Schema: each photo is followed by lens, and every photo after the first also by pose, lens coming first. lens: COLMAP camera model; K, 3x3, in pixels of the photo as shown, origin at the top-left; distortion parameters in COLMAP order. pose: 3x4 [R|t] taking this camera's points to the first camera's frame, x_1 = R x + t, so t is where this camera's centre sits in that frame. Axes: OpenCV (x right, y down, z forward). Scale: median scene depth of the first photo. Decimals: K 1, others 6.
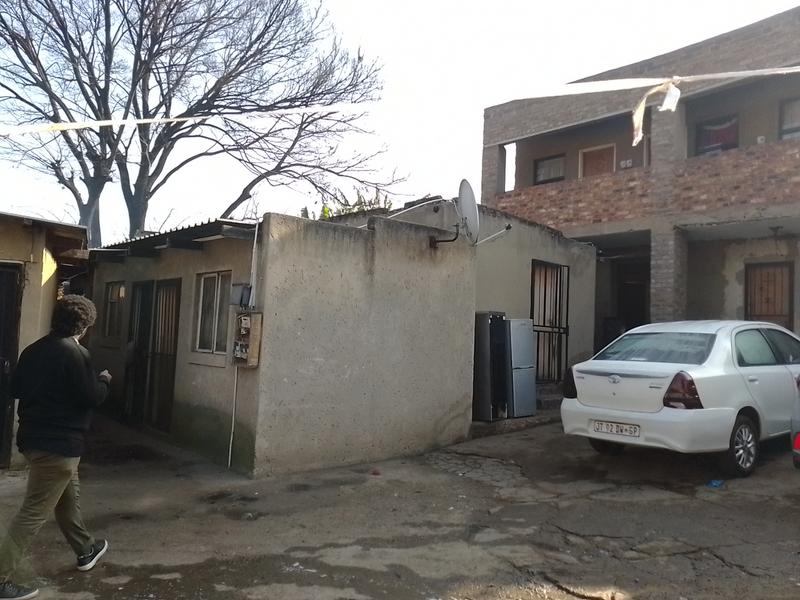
lens RADIAL K [[622.6, 0, 394.0], [0, 622.6, 289.0], [0, 0, 1]] dist [0.074000, -0.084908]
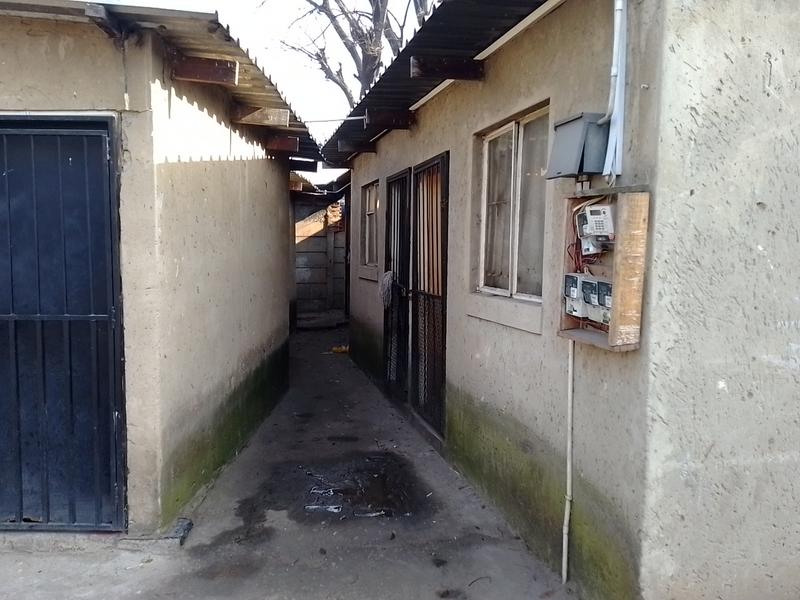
lens RADIAL K [[622.6, 0, 398.8], [0, 622.6, 299.0], [0, 0, 1]] dist [0.074000, -0.084908]
pose [[0.894937, 0.003165, -0.446182, -0.165937], [0.058958, 0.990368, 0.125281, 0.042458], [0.442281, -0.138424, 0.886130, 0.581514]]
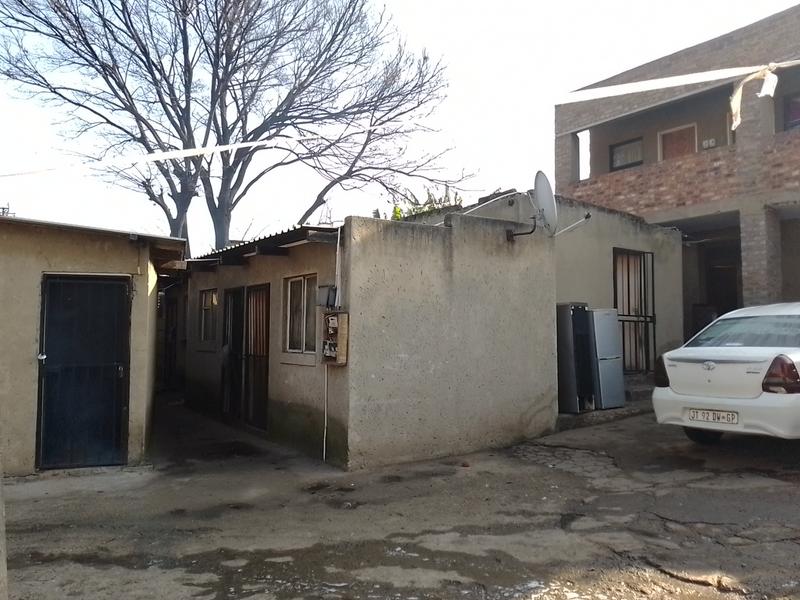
lens RADIAL K [[622.6, 0, 395.6], [0, 622.6, 288.8], [0, 0, 1]] dist [0.074000, -0.084908]
pose [[0.992643, -0.045236, -0.112310, -0.012862], [0.045446, 0.998967, -0.000688, 0.002876], [0.112225, -0.004421, 0.993673, -0.021630]]
